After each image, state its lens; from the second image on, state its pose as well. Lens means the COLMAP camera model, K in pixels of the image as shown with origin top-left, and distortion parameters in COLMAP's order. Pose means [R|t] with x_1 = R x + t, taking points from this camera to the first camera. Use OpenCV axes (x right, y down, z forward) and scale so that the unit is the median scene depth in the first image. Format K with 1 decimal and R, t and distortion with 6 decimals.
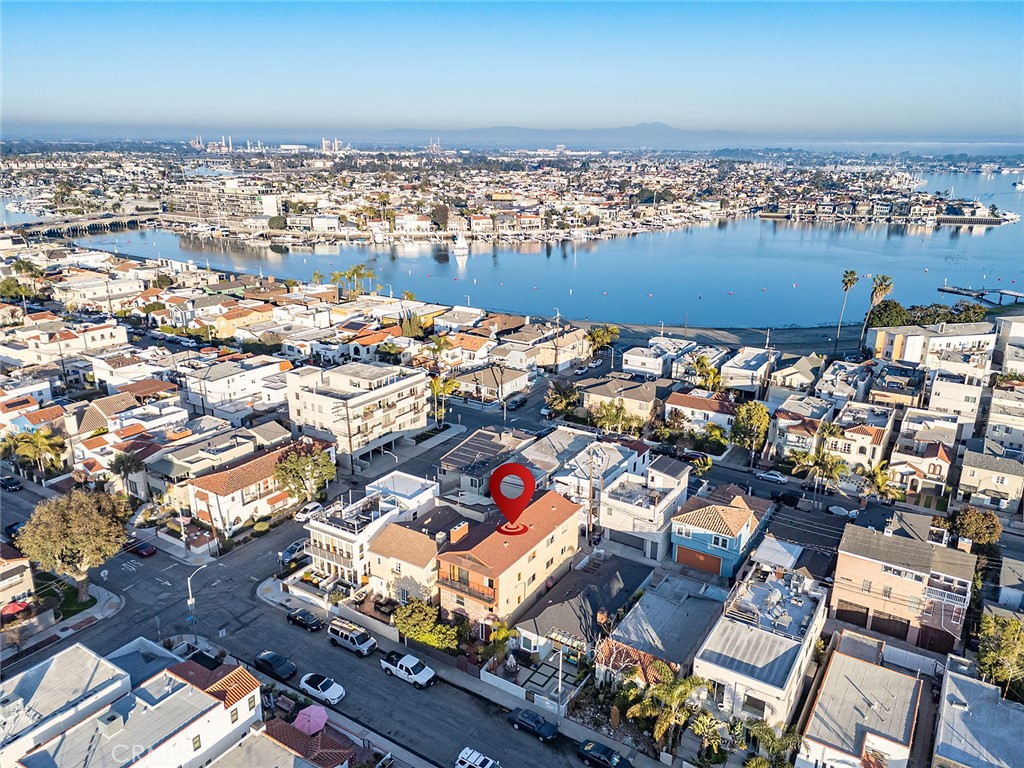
lens RADIAL K [[742.5, 0, 512.0], [0, 742.5, 384.0], [0, 0, 1]] dist [0.099956, -0.110767]
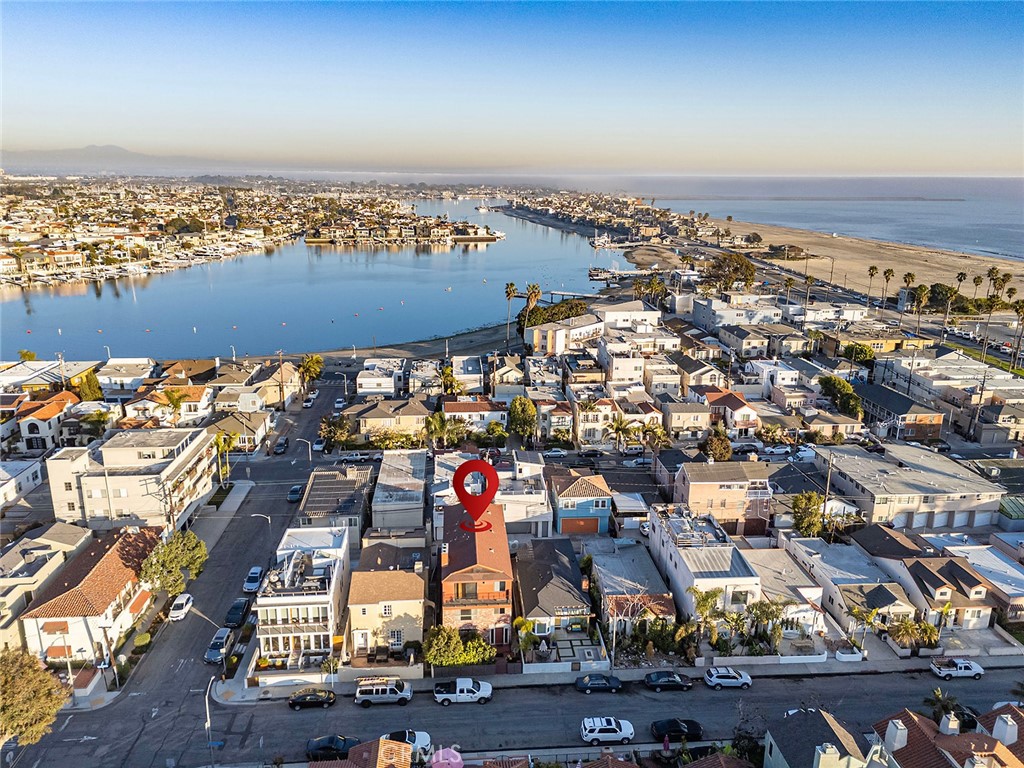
lens RADIAL K [[742.5, 0, 512.0], [0, 742.5, 384.0], [0, 0, 1]] dist [0.099956, -0.110767]
pose [[0.799628, -0.160458, 0.578661, -0.328667], [0.179521, 0.983446, 0.024629, -0.023906], [-0.573033, 0.084188, 0.815196, 0.051904]]
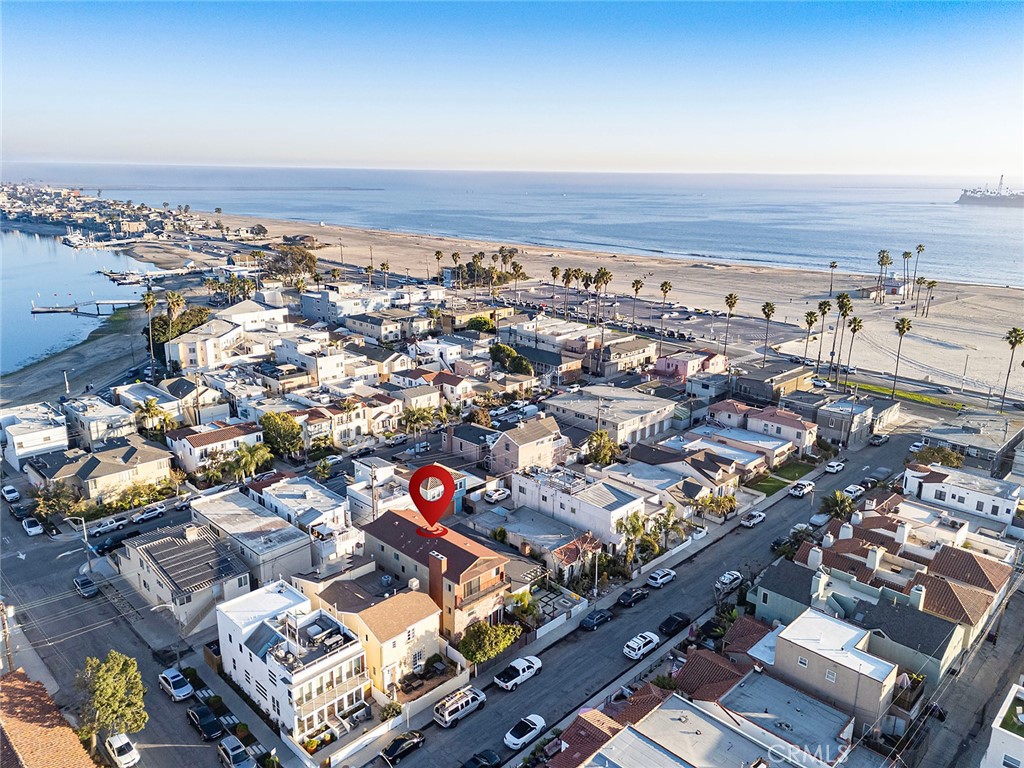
lens RADIAL K [[742.5, 0, 512.0], [0, 742.5, 384.0], [0, 0, 1]] dist [0.099956, -0.110767]
pose [[0.217709, -0.271668, 0.937443, -0.561349], [0.288919, 0.935373, 0.203970, -0.124719], [-0.932271, 0.226439, 0.282129, 0.330447]]
